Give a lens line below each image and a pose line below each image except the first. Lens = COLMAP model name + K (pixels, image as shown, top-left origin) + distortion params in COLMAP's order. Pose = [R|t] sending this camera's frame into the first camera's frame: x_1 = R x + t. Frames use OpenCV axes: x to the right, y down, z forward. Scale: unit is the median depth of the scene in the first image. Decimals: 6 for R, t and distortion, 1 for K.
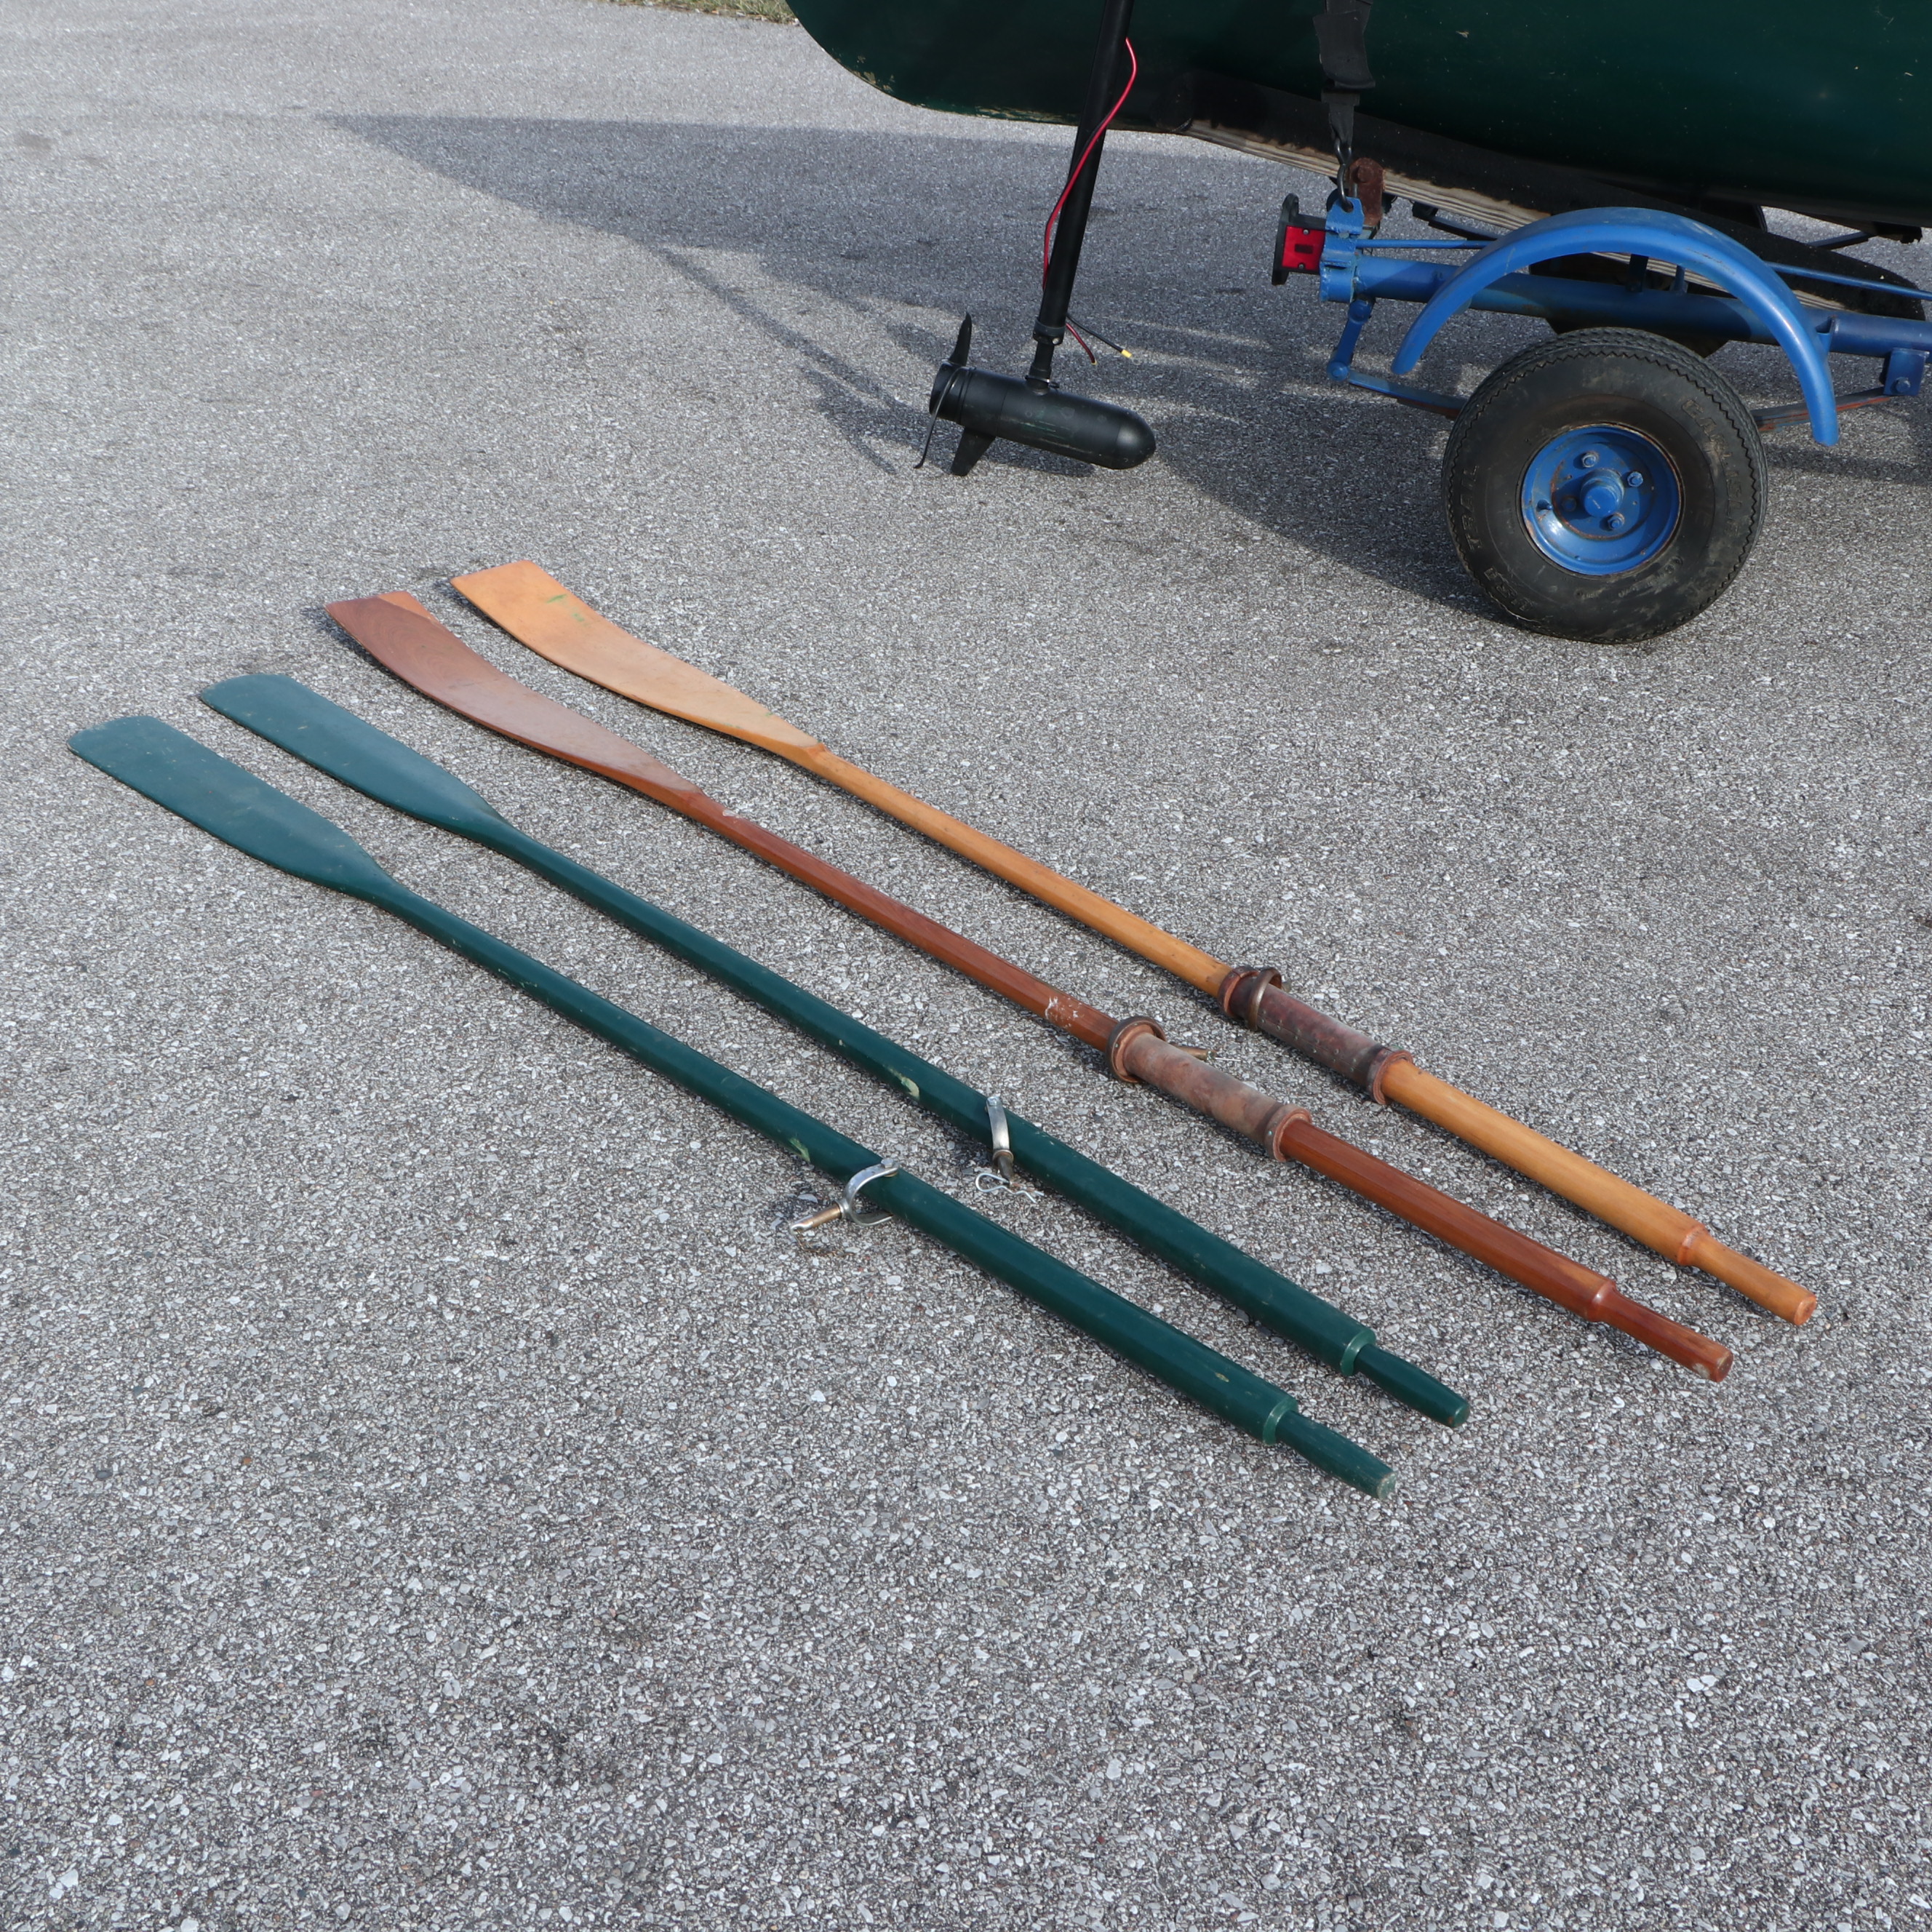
lens RADIAL K [[2630.7, 0, 940.2], [0, 2630.7, 1002.2], [0, 0, 1]] dist [-0.143339, 0.151579]
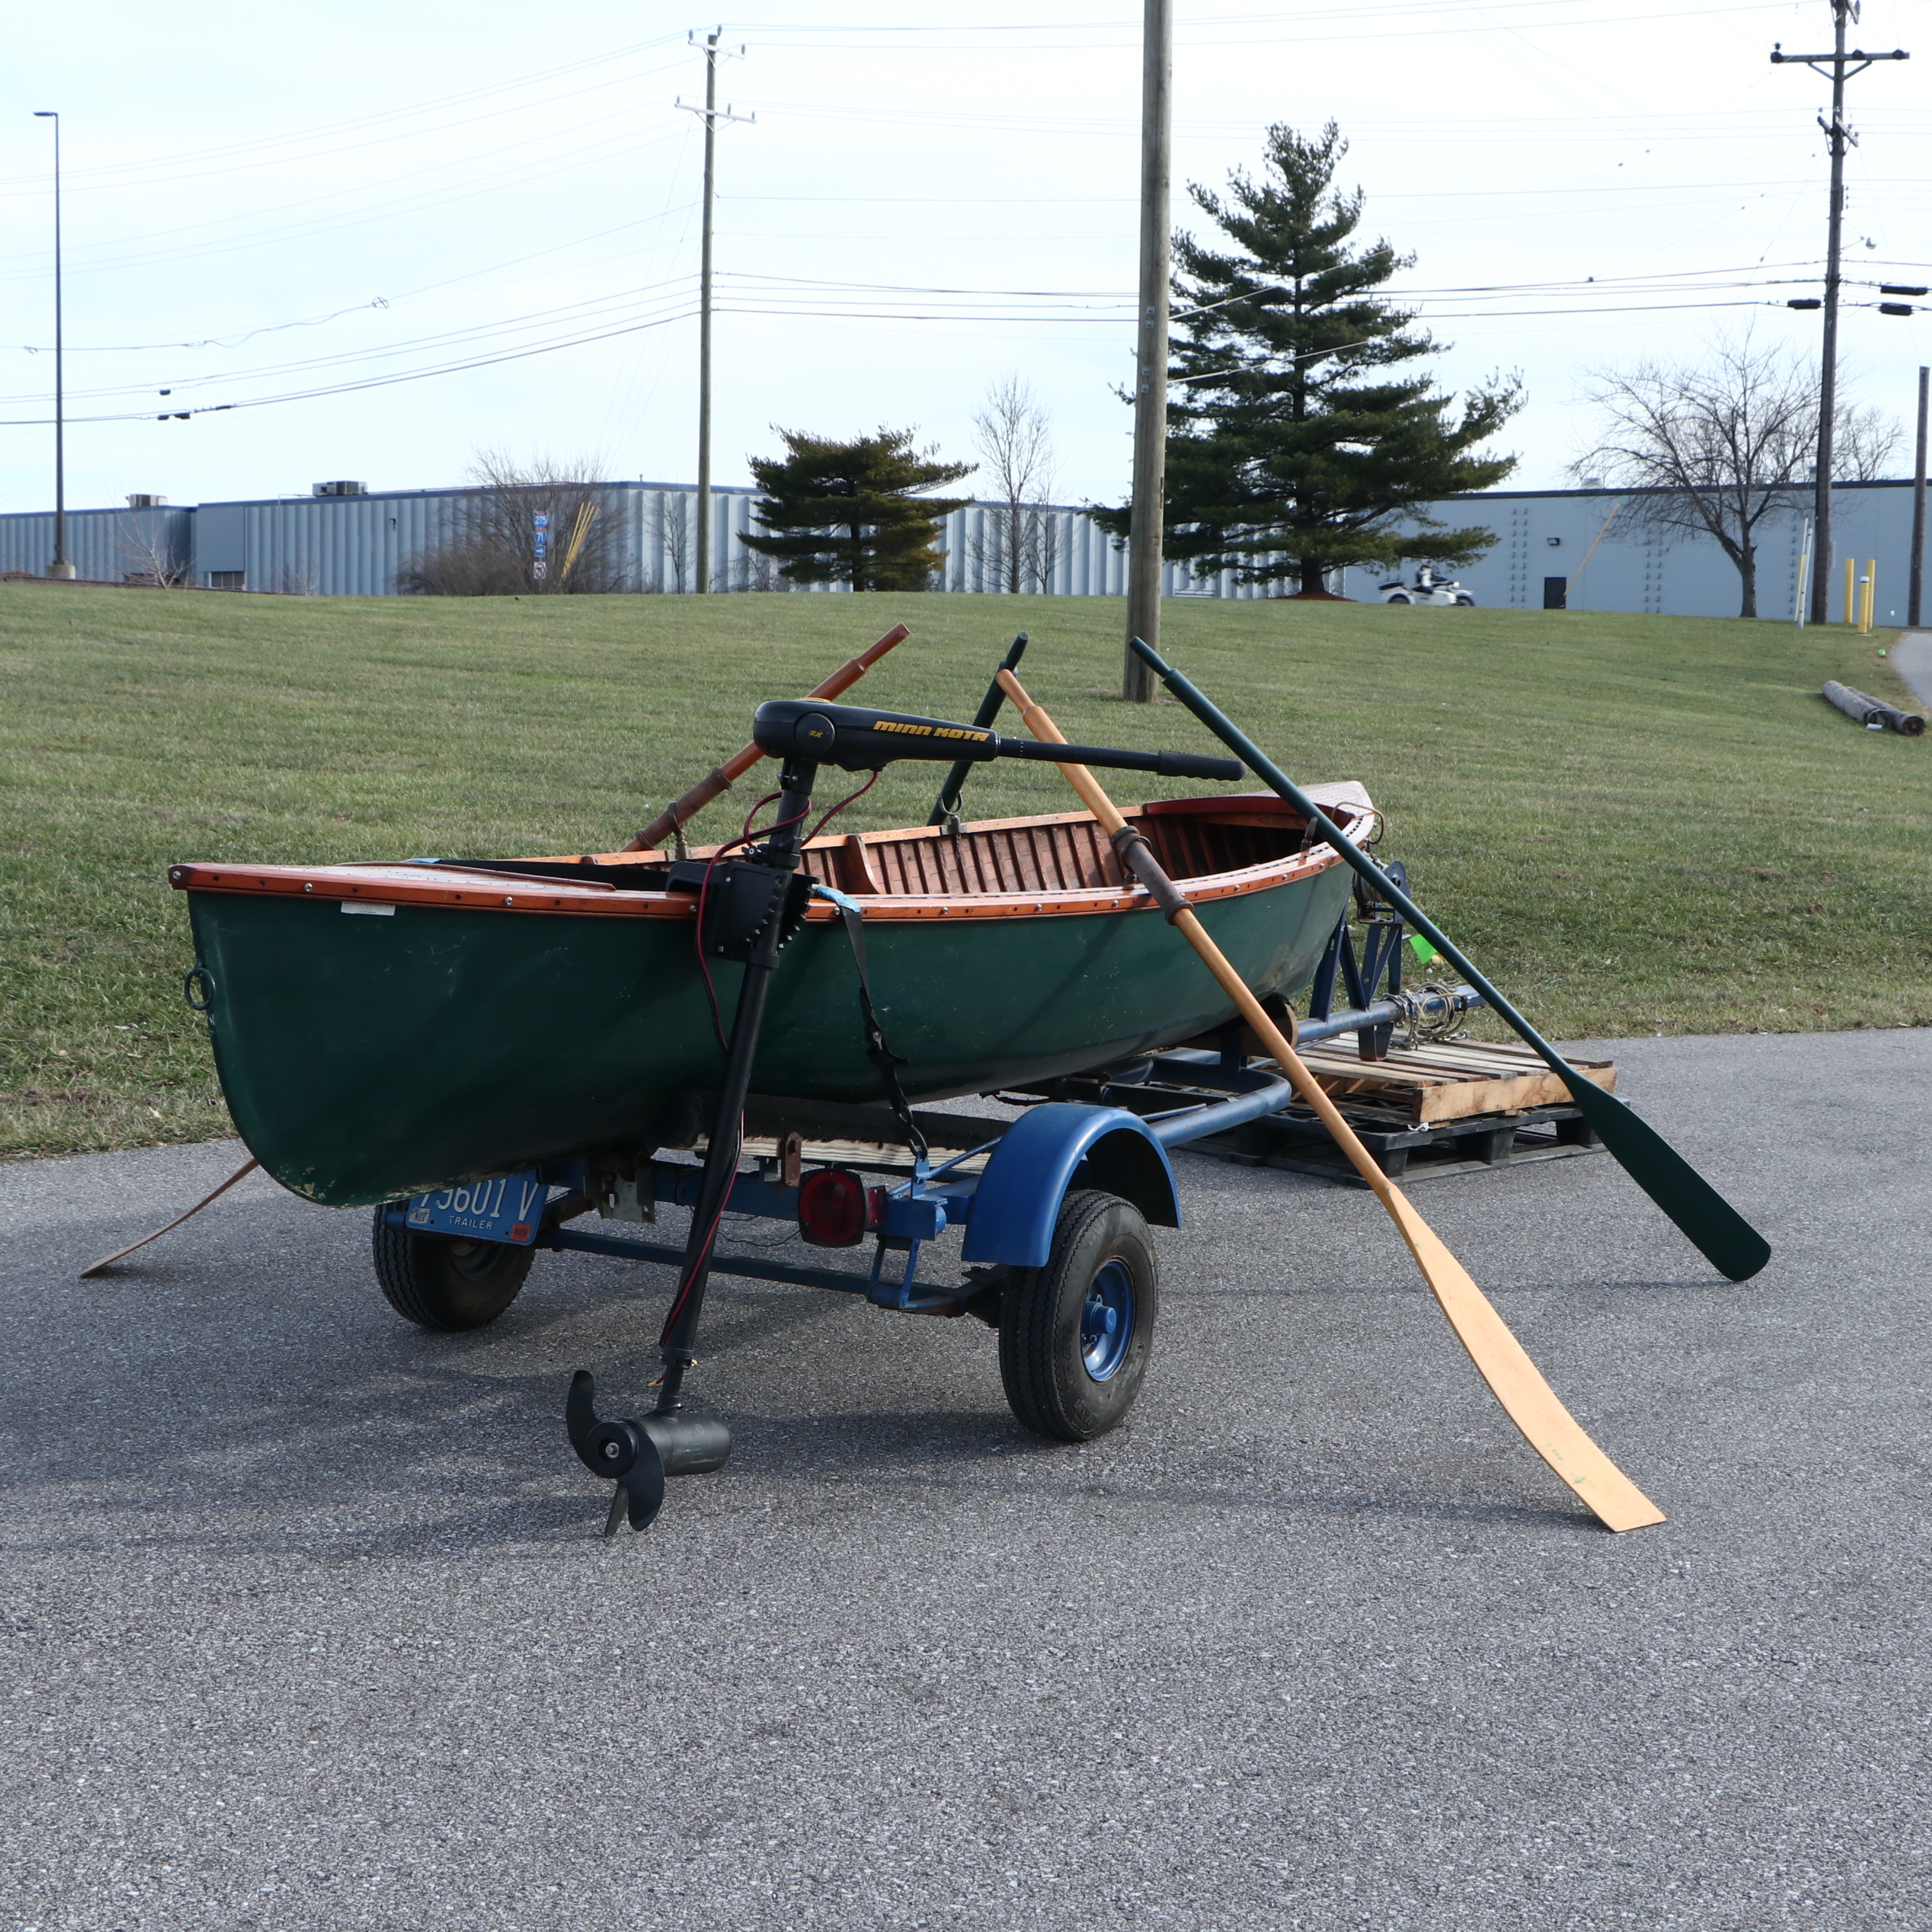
lens RADIAL K [[3326.1, 0, 966.0], [0, 3326.1, 966.0], [0, 0, 1]] dist [-0.072583, 0.296956]
pose [[0.198583, -0.126018, 0.971949, -1.329769], [0.470866, 0.882018, 0.018153, -0.409713], [-0.859564, 0.454052, 0.234491, 0.595782]]
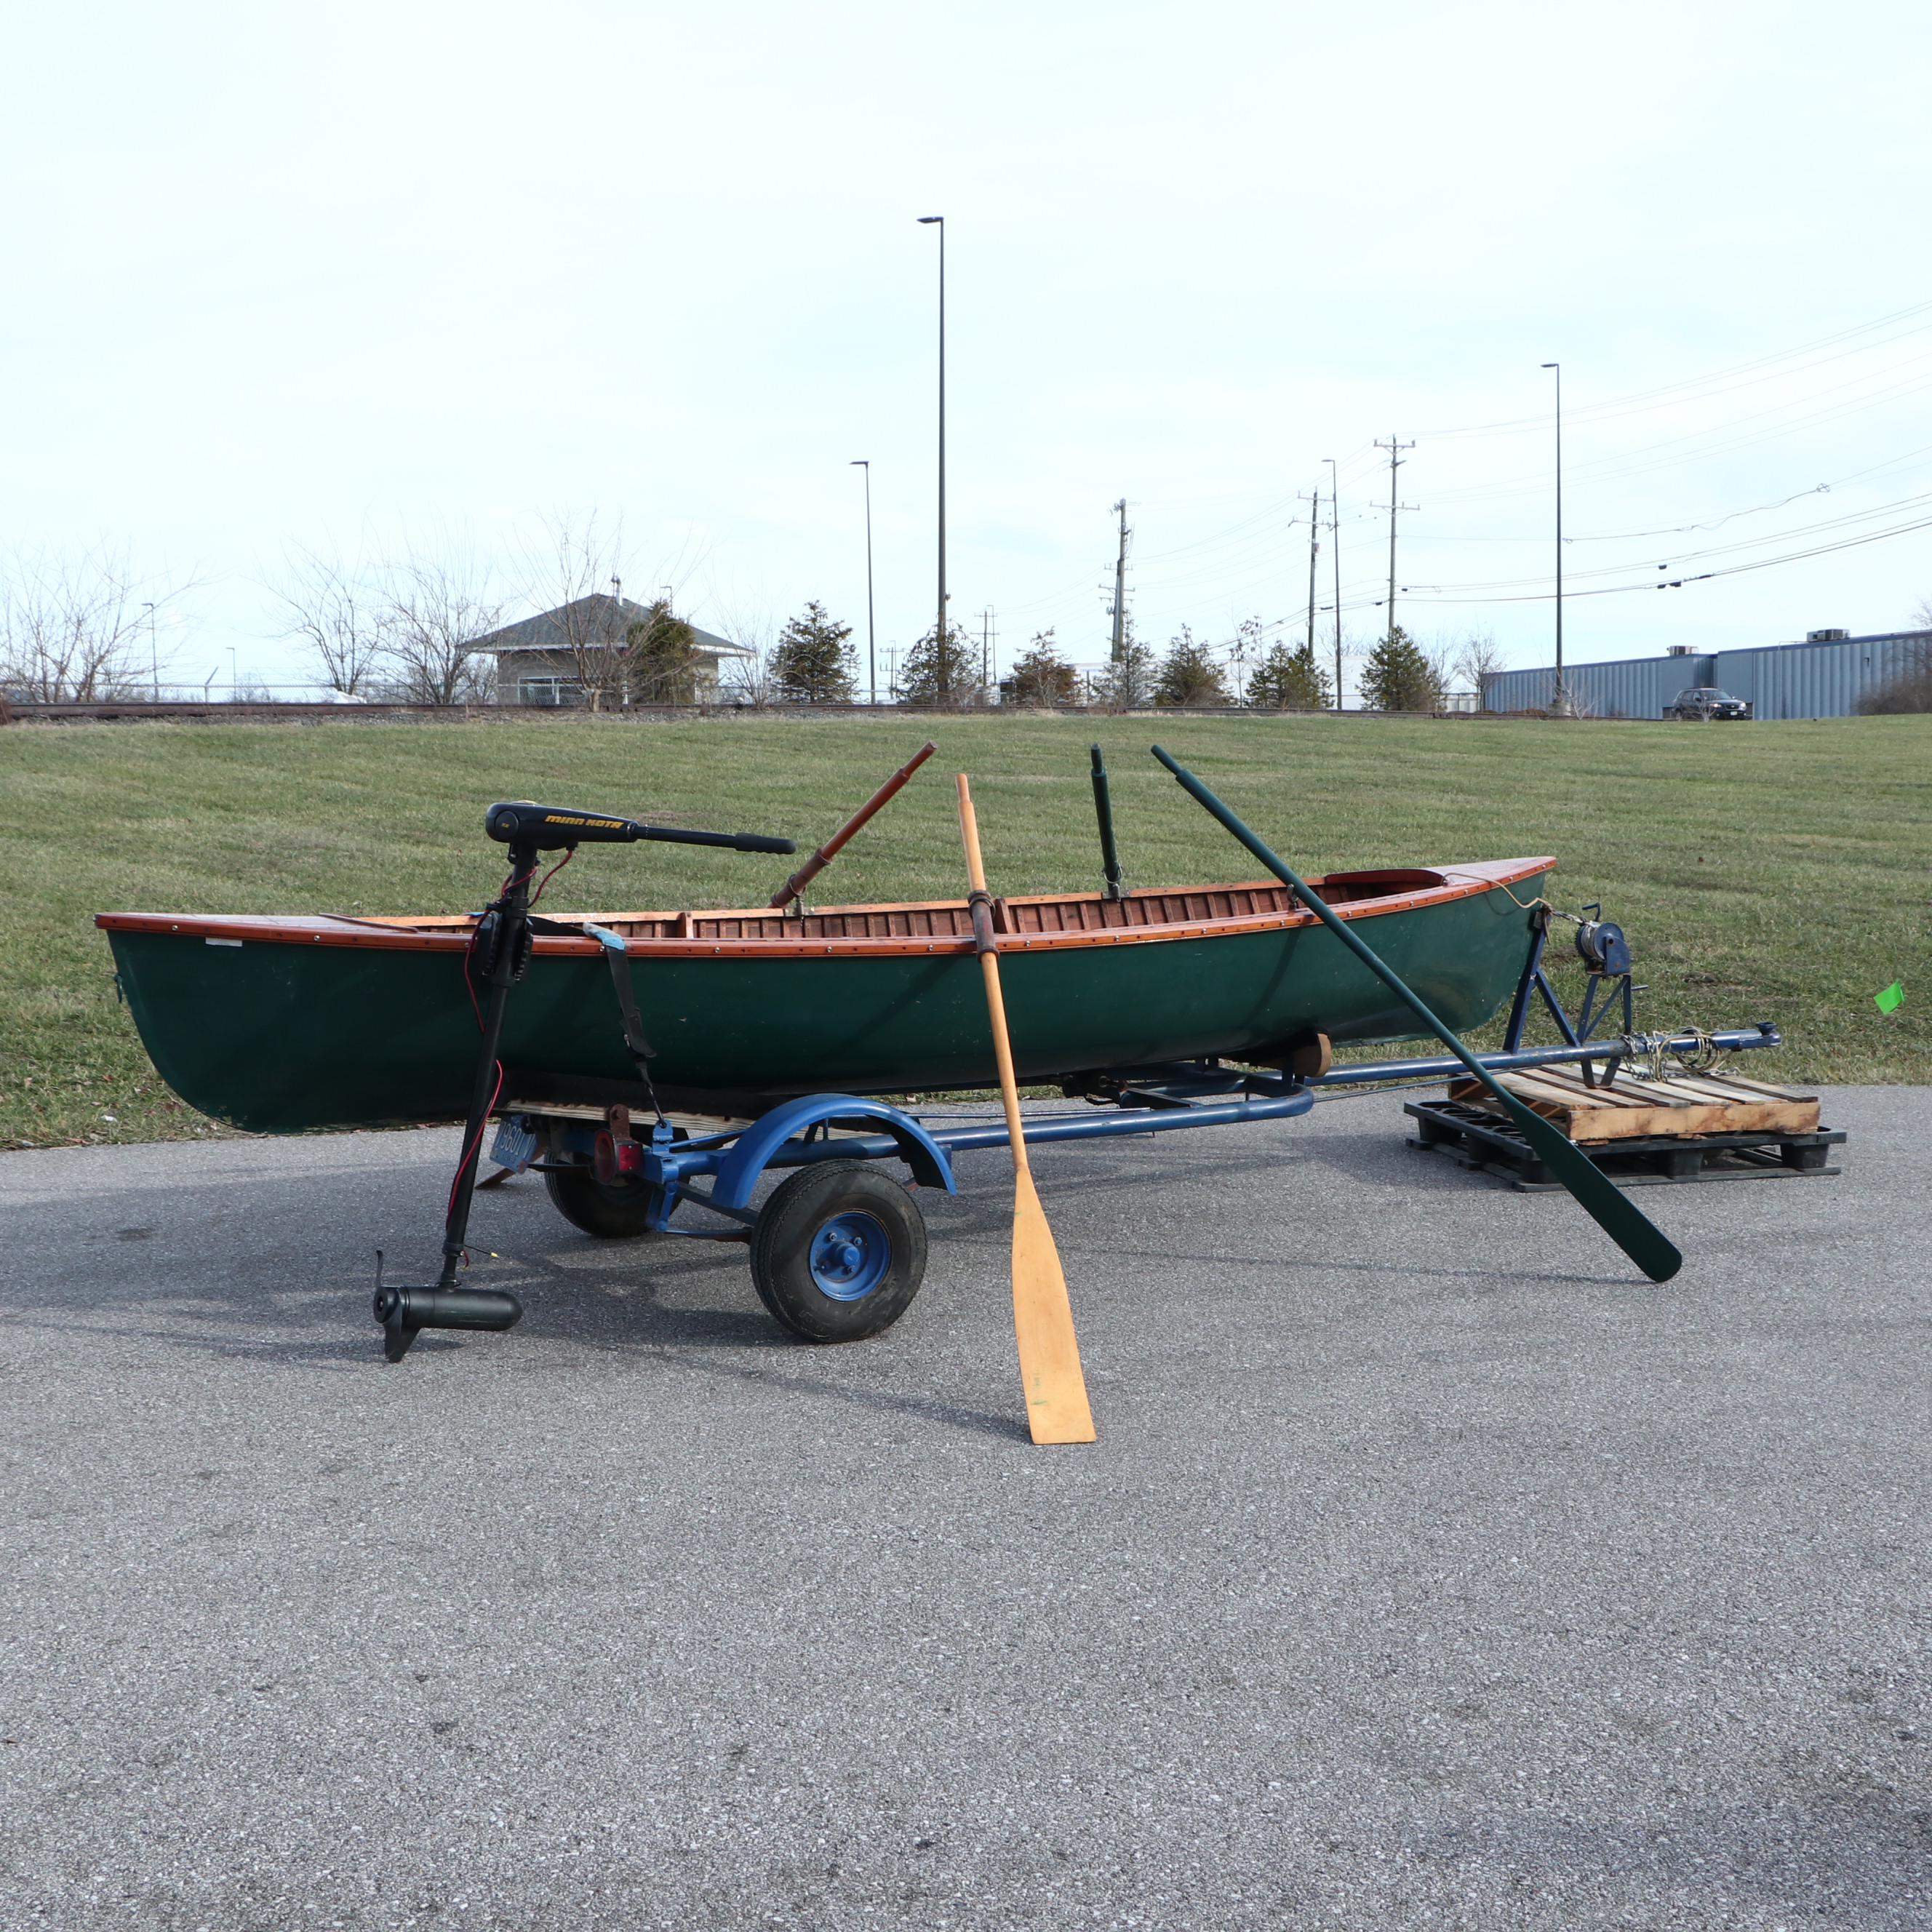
lens RADIAL K [[2585.9, 0, 957.3], [0, 2585.9, 975.2], [0, 0, 1]] dist [-0.150211, 0.032357]
pose [[0.684697, -0.104629, 0.721279, -0.914617], [0.388161, 0.889961, -0.239375, 0.079083], [-0.616864, 0.443872, 0.649966, -0.242634]]
